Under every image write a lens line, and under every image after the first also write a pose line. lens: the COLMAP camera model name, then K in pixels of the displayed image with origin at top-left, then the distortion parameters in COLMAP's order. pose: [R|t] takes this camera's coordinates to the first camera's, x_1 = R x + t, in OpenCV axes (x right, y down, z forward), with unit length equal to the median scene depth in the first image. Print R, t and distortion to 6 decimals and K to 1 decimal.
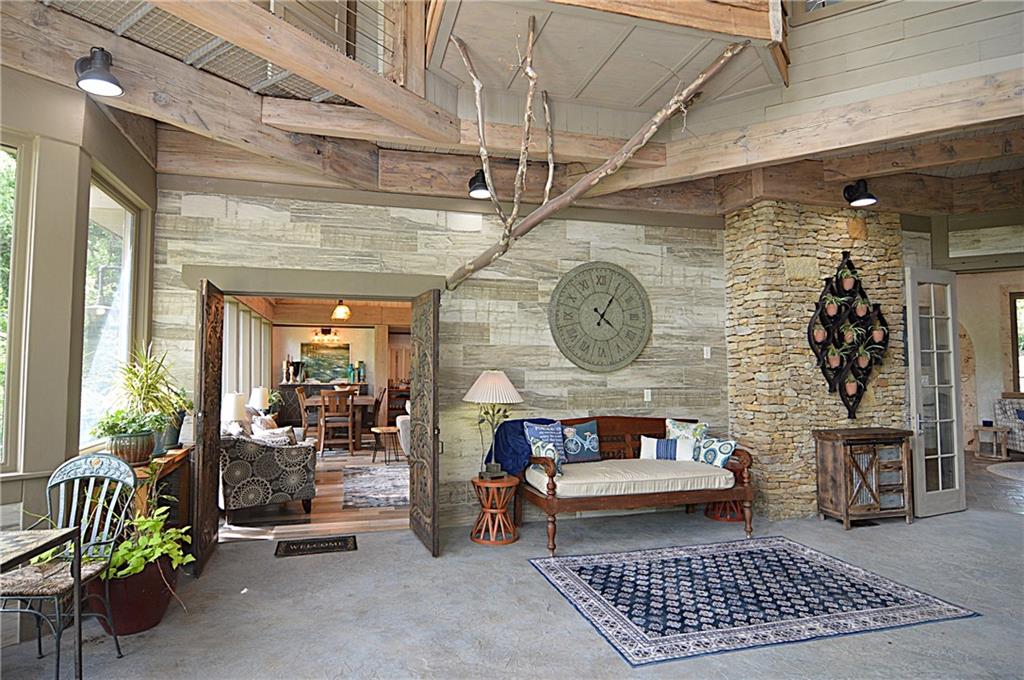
lens RADIAL K [[563.4, 0, 509.4], [0, 563.4, 339.4], [0, 0, 1]] dist [-0.004531, -0.010529]
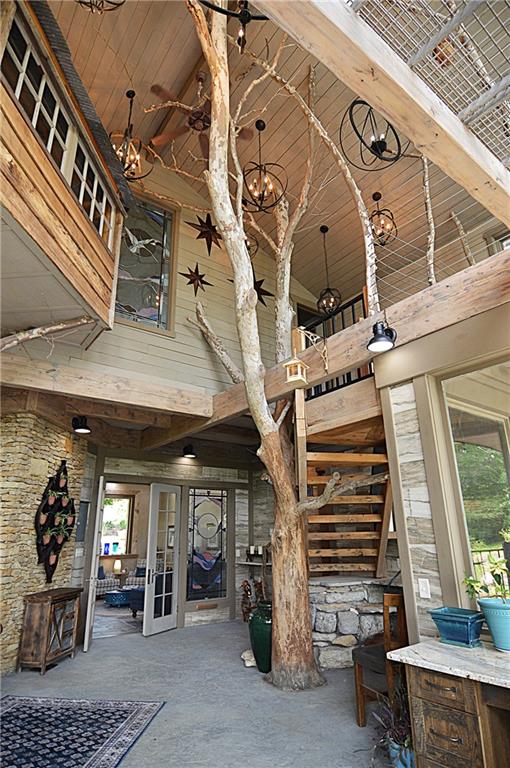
lens RADIAL K [[421.1, 0, 252.7], [0, 421.1, 396.2], [0, 0, 1]] dist [-0.027431, -0.001255]
pose [[0.355769, 0.292157, 0.887735, -0.306490], [-0.036247, 0.953480, -0.299268, -0.009814], [-0.933871, 0.074292, 0.349808, 0.189313]]
